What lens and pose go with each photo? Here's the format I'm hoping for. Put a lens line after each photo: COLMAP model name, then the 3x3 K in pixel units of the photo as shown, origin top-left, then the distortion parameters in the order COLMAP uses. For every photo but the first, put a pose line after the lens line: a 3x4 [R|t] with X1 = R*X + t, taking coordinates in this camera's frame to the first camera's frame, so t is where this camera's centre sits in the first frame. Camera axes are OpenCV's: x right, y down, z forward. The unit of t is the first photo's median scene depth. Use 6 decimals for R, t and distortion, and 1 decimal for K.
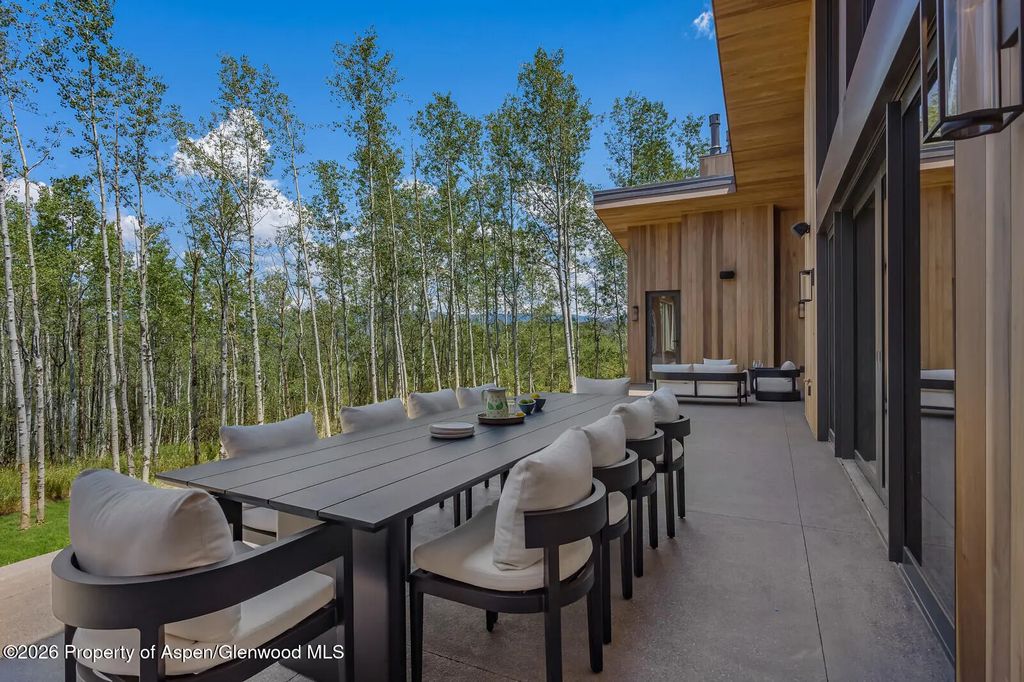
lens RADIAL K [[521.9, 0, 505.9], [0, 521.9, 345.8], [0, 0, 1]] dist [-0.015406, 0.000196]
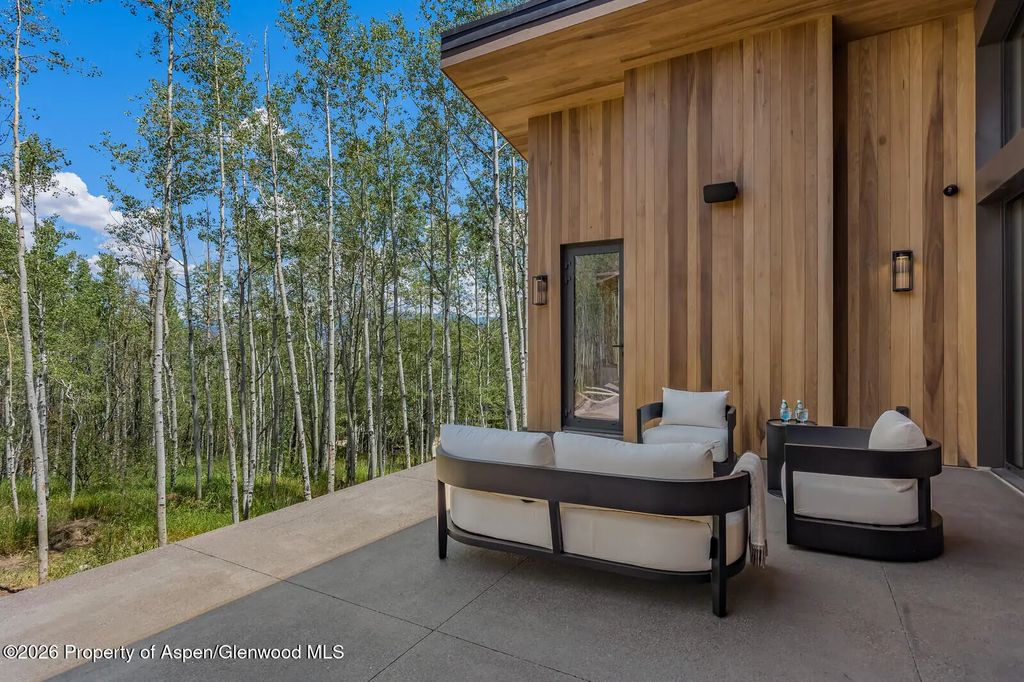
lens RADIAL K [[521.9, 0, 515.7], [0, 521.9, 346.0], [0, 0, 1]] dist [-0.015406, 0.000196]
pose [[0.999296, 0.005676, -0.037088, 0.272055], [-0.005942, 0.999957, -0.007056, -0.005741], [0.037046, 0.007271, 0.999287, 0.564874]]
